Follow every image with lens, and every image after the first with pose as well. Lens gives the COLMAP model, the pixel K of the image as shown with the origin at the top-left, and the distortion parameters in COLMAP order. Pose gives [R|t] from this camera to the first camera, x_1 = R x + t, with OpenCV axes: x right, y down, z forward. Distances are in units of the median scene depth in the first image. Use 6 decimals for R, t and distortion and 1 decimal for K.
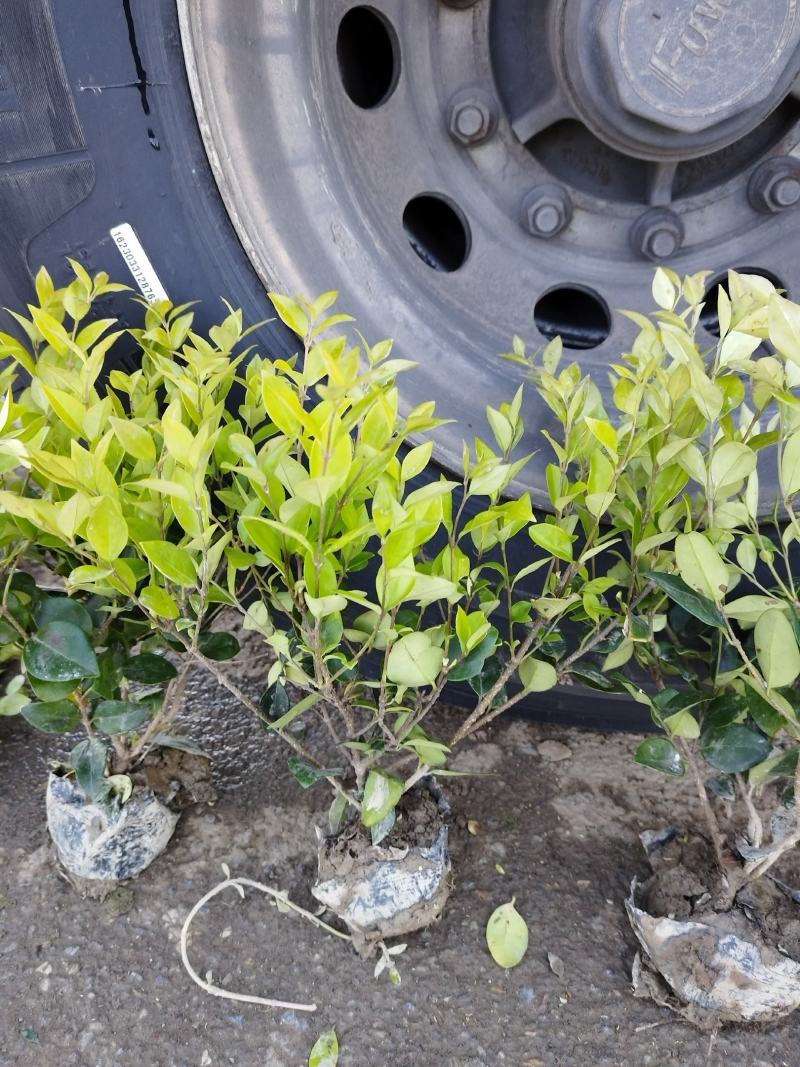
lens RADIAL K [[808.2, 0, 383.0], [0, 808.2, 535.3], [0, 0, 1]] dist [0.000381, -0.005836]
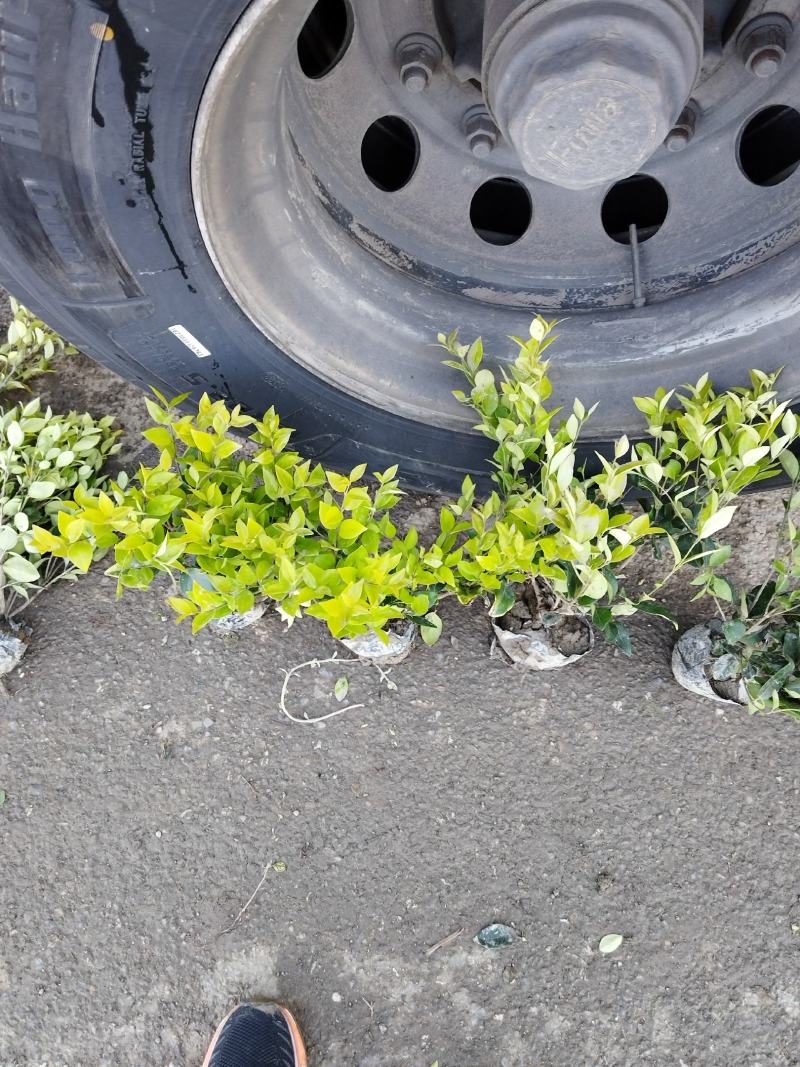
lens RADIAL K [[808.2, 0, 383.0], [0, 808.2, 535.3], [0, 0, 1]] dist [0.000381, -0.005836]
pose [[0.999174, -0.039776, 0.008359, 0.032883], [0.026156, 0.786685, 0.616800, -0.939209], [-0.031110, -0.616072, 0.787075, -0.411795]]
